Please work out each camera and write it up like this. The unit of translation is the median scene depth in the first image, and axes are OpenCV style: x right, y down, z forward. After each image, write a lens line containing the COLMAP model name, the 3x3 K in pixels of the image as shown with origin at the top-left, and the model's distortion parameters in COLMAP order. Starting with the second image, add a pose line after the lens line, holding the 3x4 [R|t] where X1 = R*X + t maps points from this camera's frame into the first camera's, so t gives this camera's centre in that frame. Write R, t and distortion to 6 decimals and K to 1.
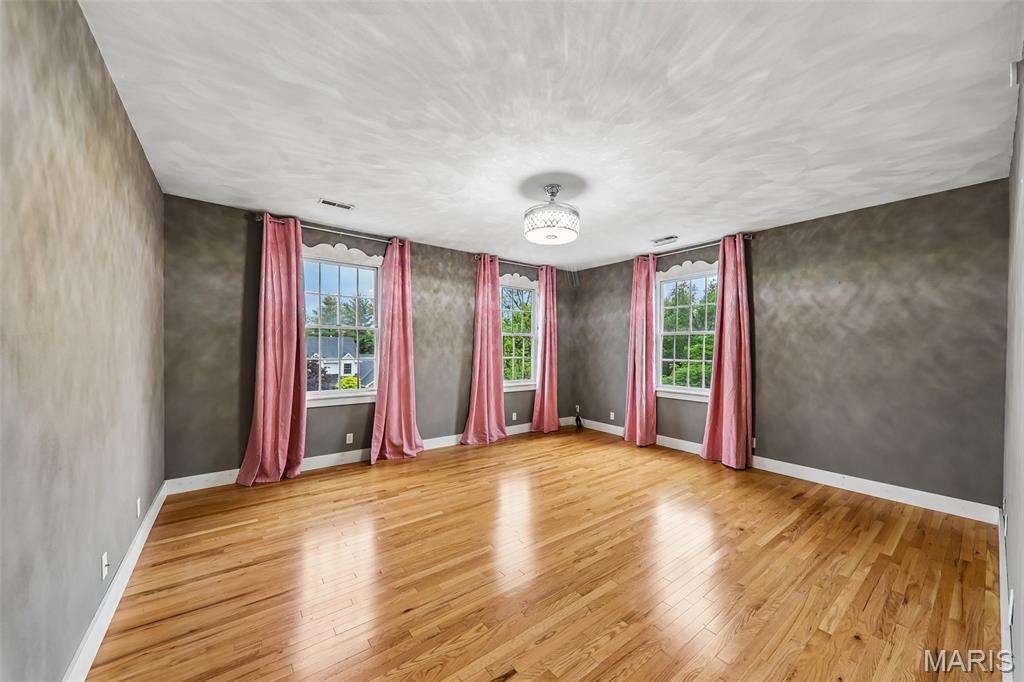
lens RADIAL K [[363.6, 0, 511.4], [0, 363.6, 354.4], [0, 0, 1]] dist [0.000980, 0.000091]
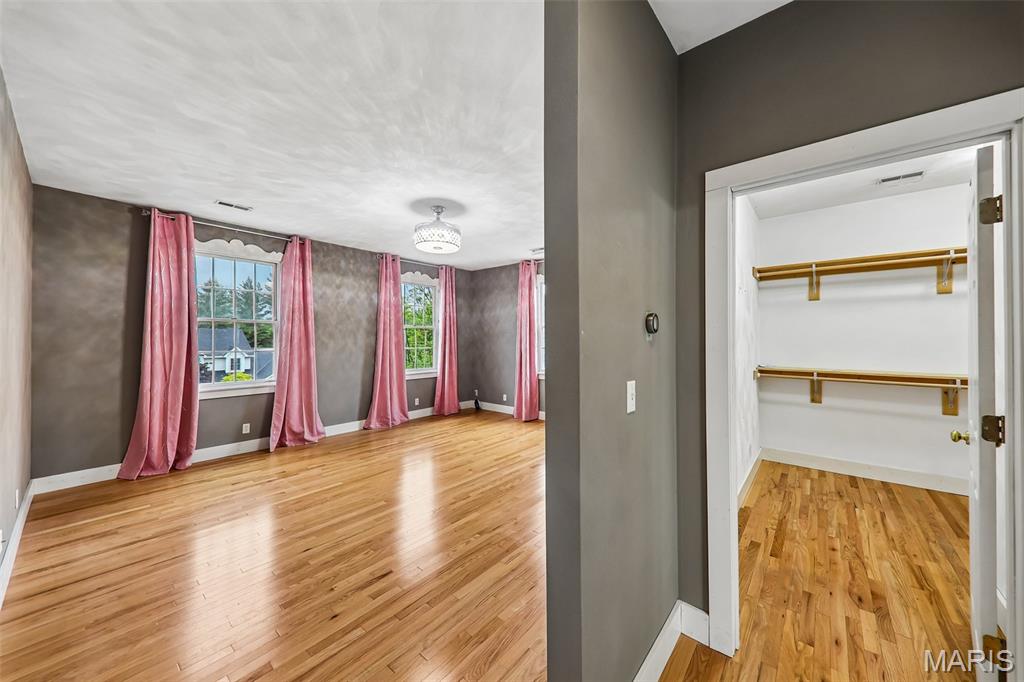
lens RADIAL K [[361.5, 0, 512.9], [0, 361.5, 339.6], [0, 0, 1]] dist [0.001201, -0.000492]
pose [[0.973234, -0.007653, 0.229689, 0.062545], [0.011304, 0.999830, -0.014583, 0.004005], [-0.229539, 0.016789, 0.973155, -0.196248]]
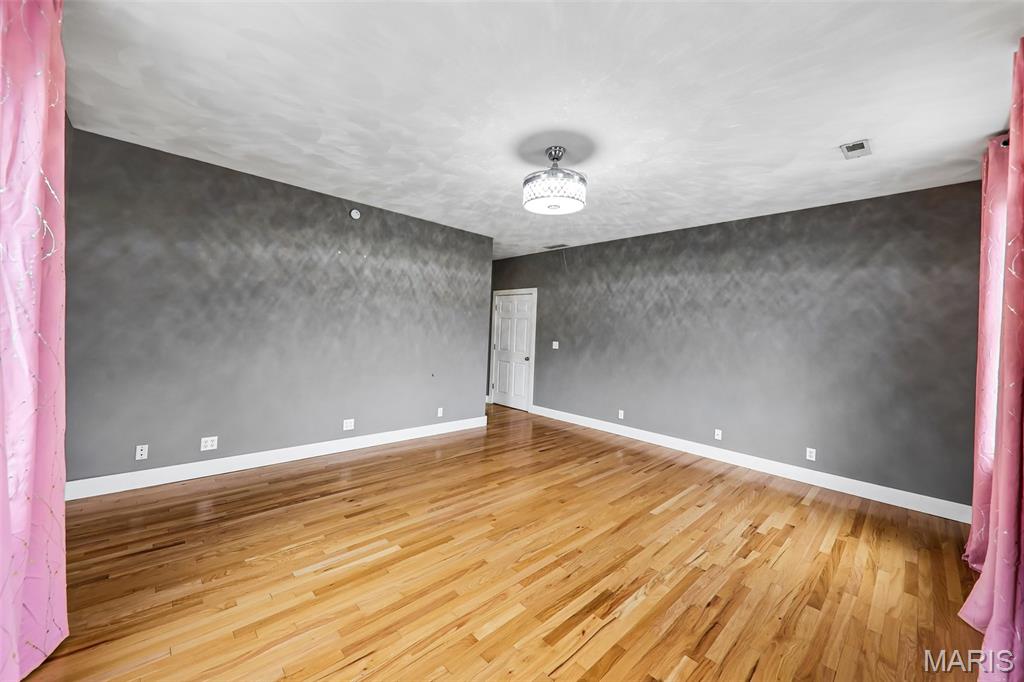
lens RADIAL K [[378.1, 0, 500.9], [0, 378.1, 328.6], [0, 0, 1]] dist [0.005495, -0.000199]
pose [[-0.994427, -0.047713, -0.094012, 0.253836], [-0.049355, 0.998665, 0.015224, -0.029458], [0.093160, 0.019779, -0.995455, 1.571520]]
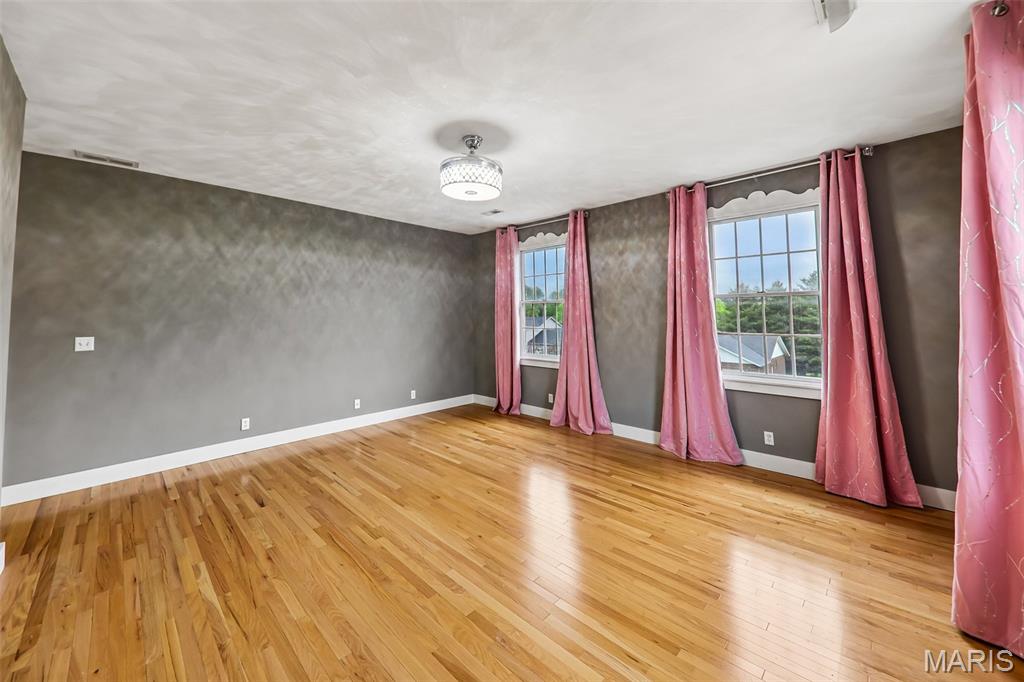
lens RADIAL K [[390.4, 0, 504.6], [0, 390.4, 289.8], [0, 0, 1]] dist [-0.000617, -0.000426]
pose [[0.152352, -0.074571, -0.985509, 0.872710], [-0.016173, 0.996828, -0.077928, -0.010577], [0.988194, 0.027811, 0.150663, 0.765868]]
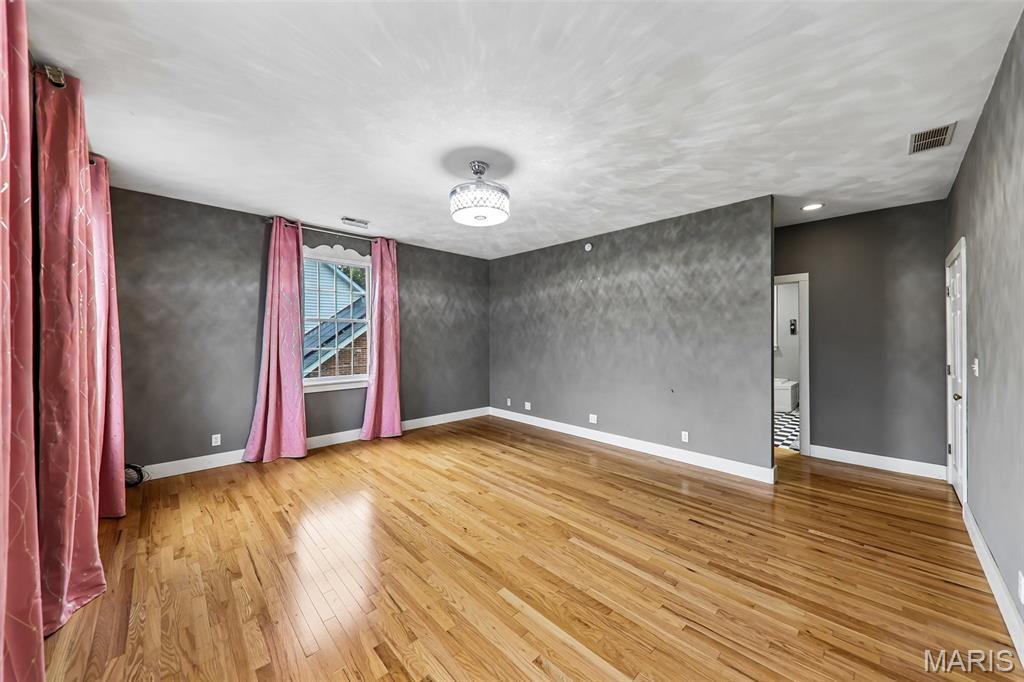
lens RADIAL K [[361.5, 0, 512.9], [0, 361.5, 339.6], [0, 0, 1]] dist [0.001201, -0.000492]
pose [[-0.121455, -0.014083, 0.992497, -0.676721], [0.017452, 0.999714, 0.016321, -0.019014], [-0.992443, 0.019303, -0.121175, 0.856711]]
